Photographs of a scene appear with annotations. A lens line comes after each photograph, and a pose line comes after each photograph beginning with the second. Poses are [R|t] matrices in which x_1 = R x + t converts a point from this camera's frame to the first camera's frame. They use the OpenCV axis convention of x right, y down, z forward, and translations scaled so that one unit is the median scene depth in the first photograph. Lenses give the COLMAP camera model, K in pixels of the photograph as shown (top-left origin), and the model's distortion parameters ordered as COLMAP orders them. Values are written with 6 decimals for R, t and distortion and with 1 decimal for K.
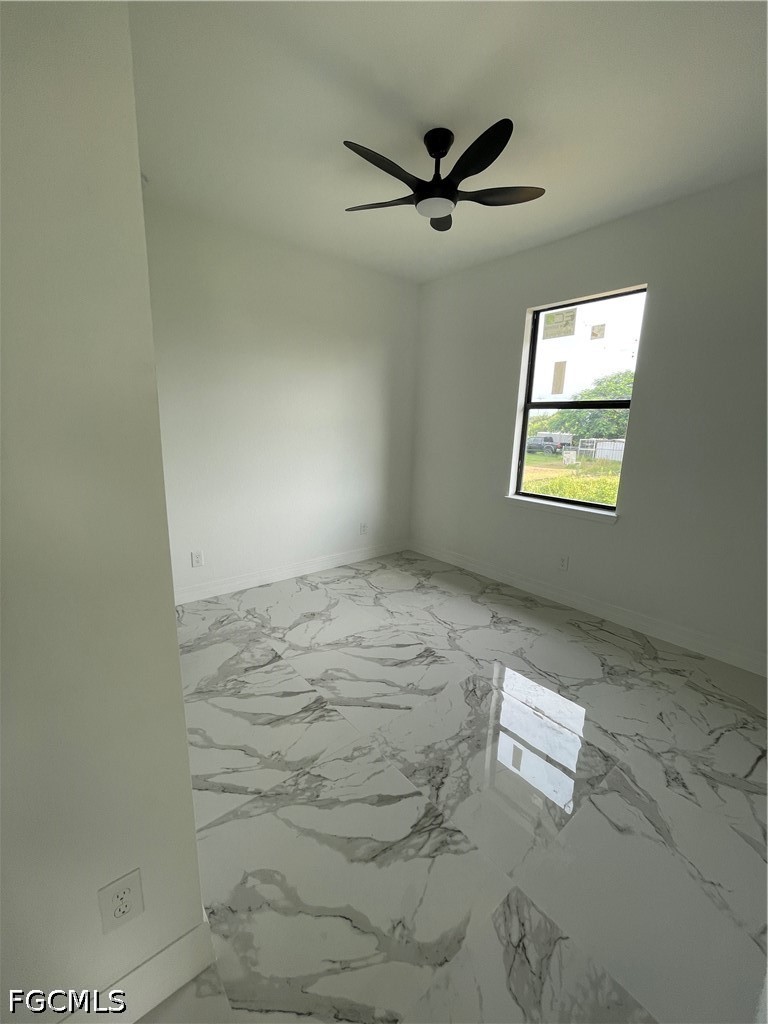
lens RADIAL K [[414.1, 0, 383.1], [0, 414.1, 512.1], [0, 0, 1]] dist [-0.000008, 0.000353]
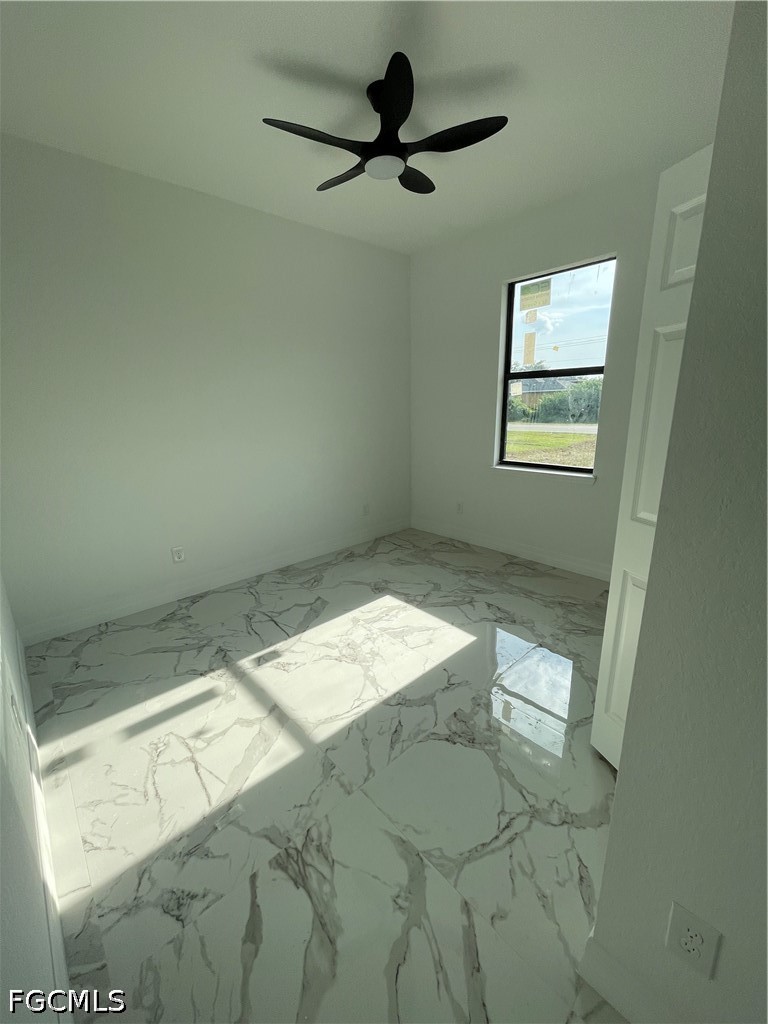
lens RADIAL K [[414.1, 0, 383.1], [0, 414.1, 512.1], [0, 0, 1]] dist [-0.000008, 0.000353]
pose [[-0.055231, -0.283359, 0.957422, -0.571416], [0.241822, 0.926542, 0.288169, -0.149447], [-0.968747, 0.247442, 0.017348, 0.689809]]
